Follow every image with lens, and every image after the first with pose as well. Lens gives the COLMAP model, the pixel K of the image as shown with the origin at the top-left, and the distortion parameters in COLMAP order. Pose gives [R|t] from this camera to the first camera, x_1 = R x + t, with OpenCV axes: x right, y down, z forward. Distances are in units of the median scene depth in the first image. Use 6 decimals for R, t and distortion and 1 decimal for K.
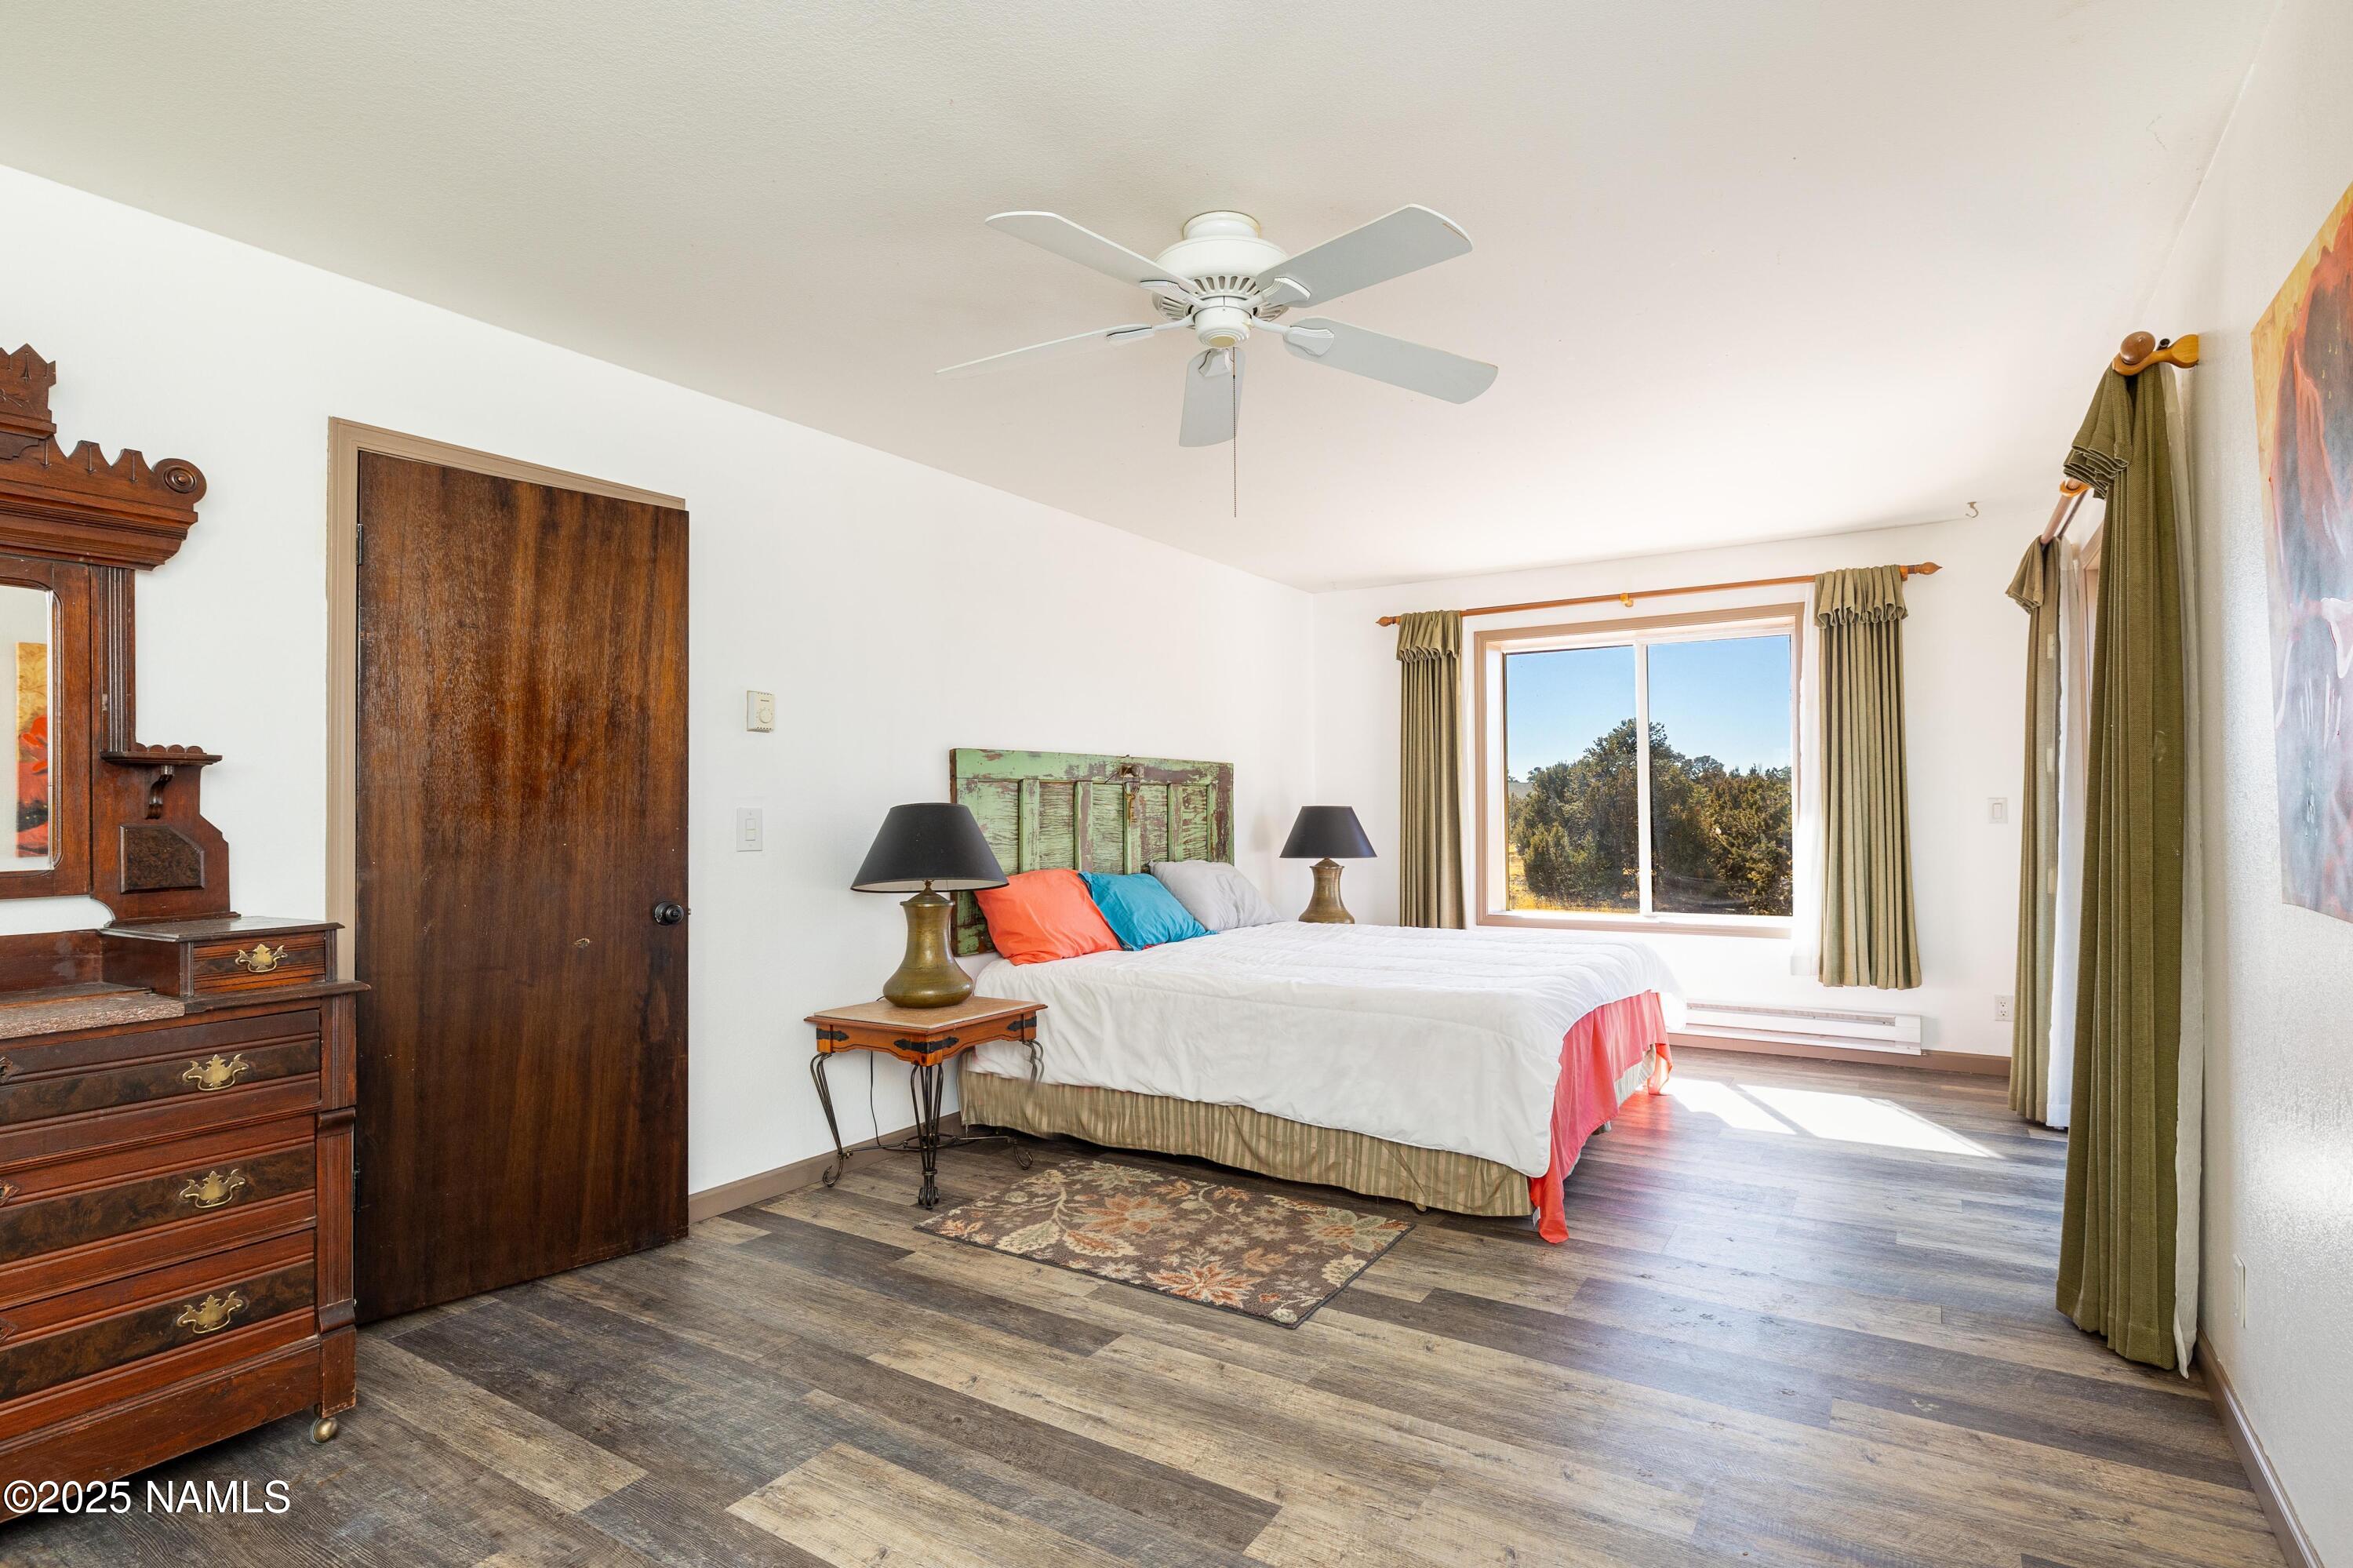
lens RADIAL K [[1027.8, 0, 1182.9], [0, 1027.8, 800.1], [0, 0, 1]] dist [-0.002044, -0.000052]
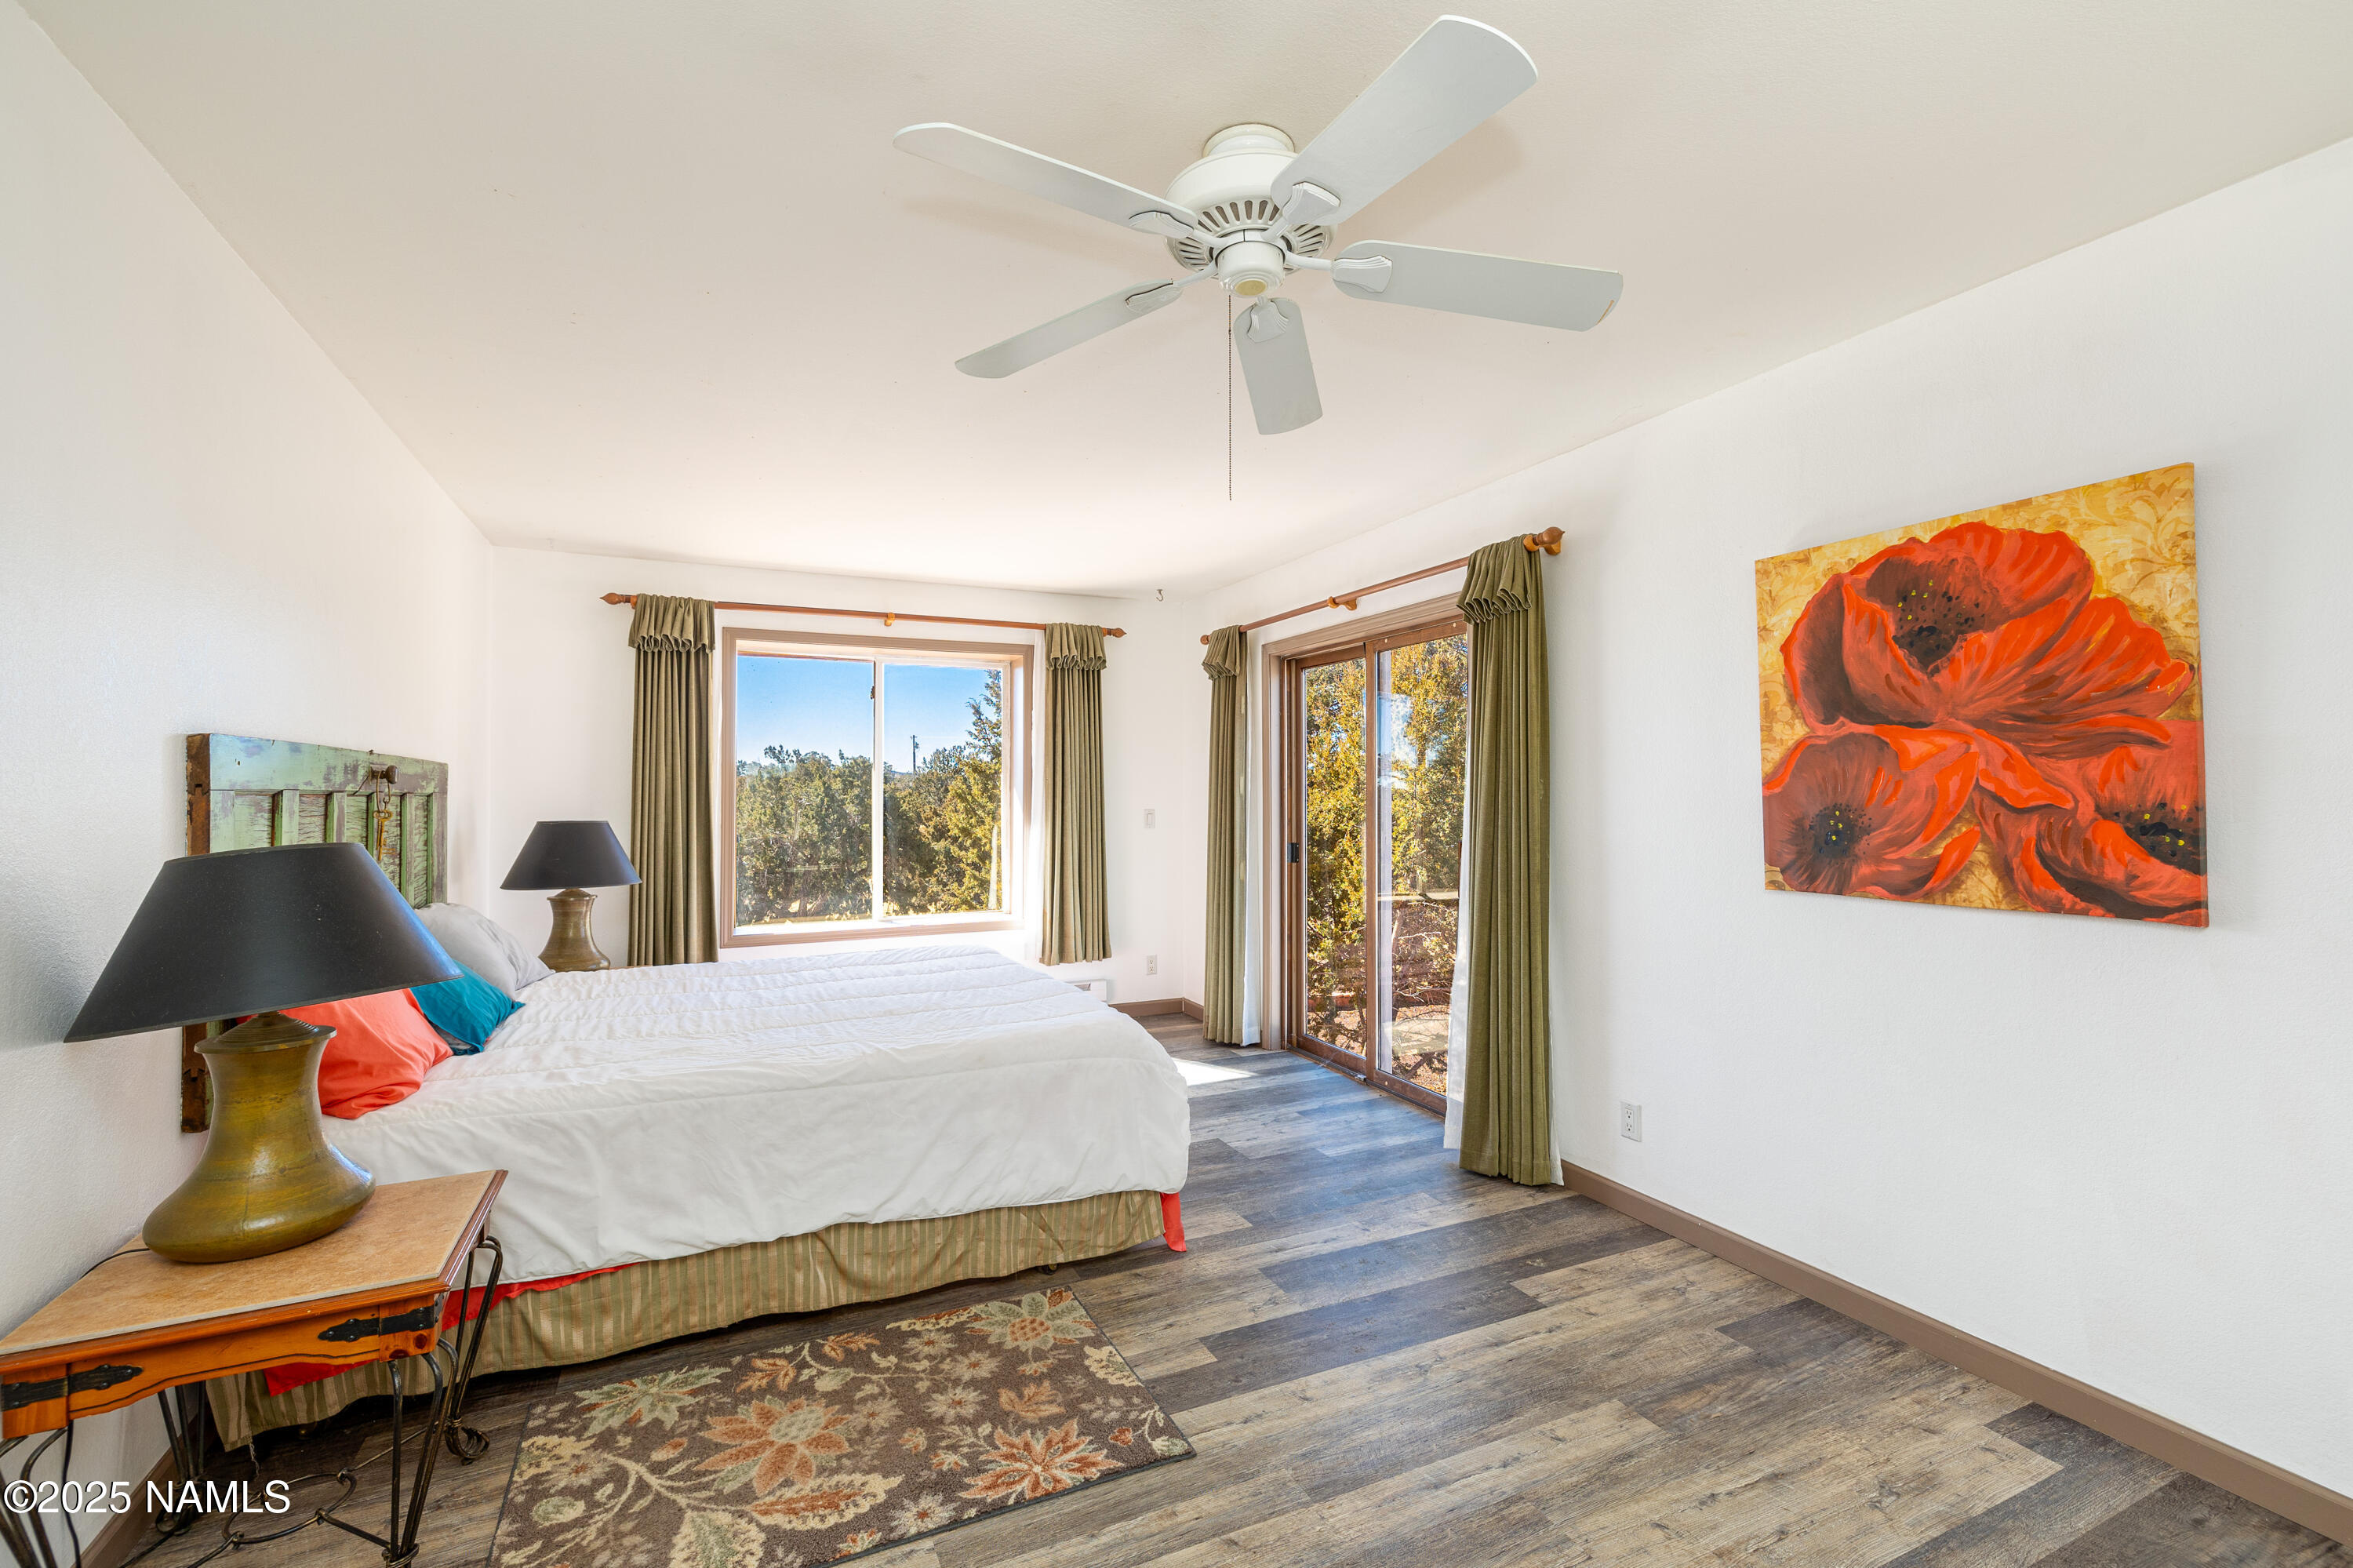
lens RADIAL K [[977.7, 0, 1171.3], [0, 977.7, 790.9], [0, 0, 1]] dist [0.003837, 0.000386]
pose [[0.596654, 0.011704, 0.802413, -0.406563], [-0.003147, 0.999920, -0.012245, -0.020311], [-0.802492, 0.004780, 0.596643, 0.378222]]
